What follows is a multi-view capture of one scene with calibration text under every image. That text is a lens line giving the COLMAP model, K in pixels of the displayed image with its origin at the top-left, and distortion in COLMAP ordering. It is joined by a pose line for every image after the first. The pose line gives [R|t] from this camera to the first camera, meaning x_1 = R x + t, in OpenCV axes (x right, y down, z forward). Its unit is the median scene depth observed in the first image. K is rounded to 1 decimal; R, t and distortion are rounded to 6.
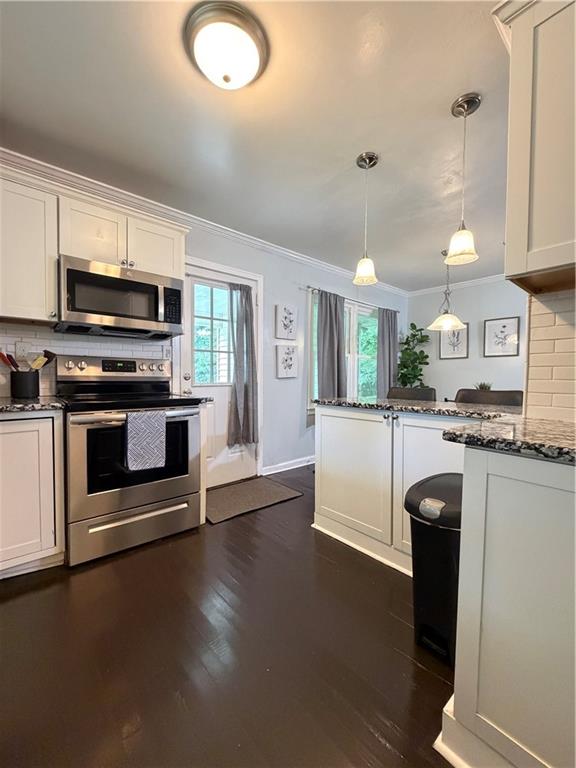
lens RADIAL K [[314.3, 0, 287.8], [0, 314.3, 384.0], [0, 0, 1]] dist [0.001081, -0.000418]
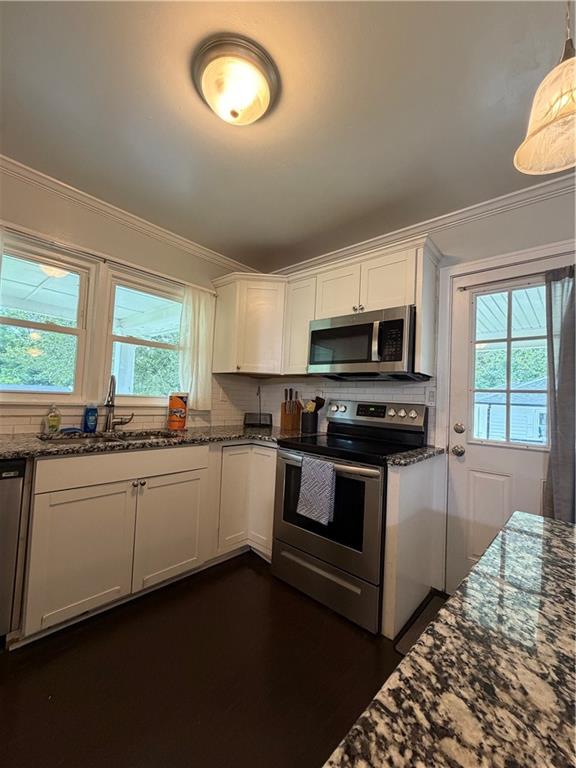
lens RADIAL K [[314.3, 0, 291.2], [0, 314.3, 385.5], [0, 0, 1]] dist [0.001081, -0.000418]
pose [[0.138089, -0.047488, -0.989281, 0.432446], [-0.073702, 0.995588, -0.058079, -0.063954], [0.987674, 0.080932, 0.133980, 0.657860]]
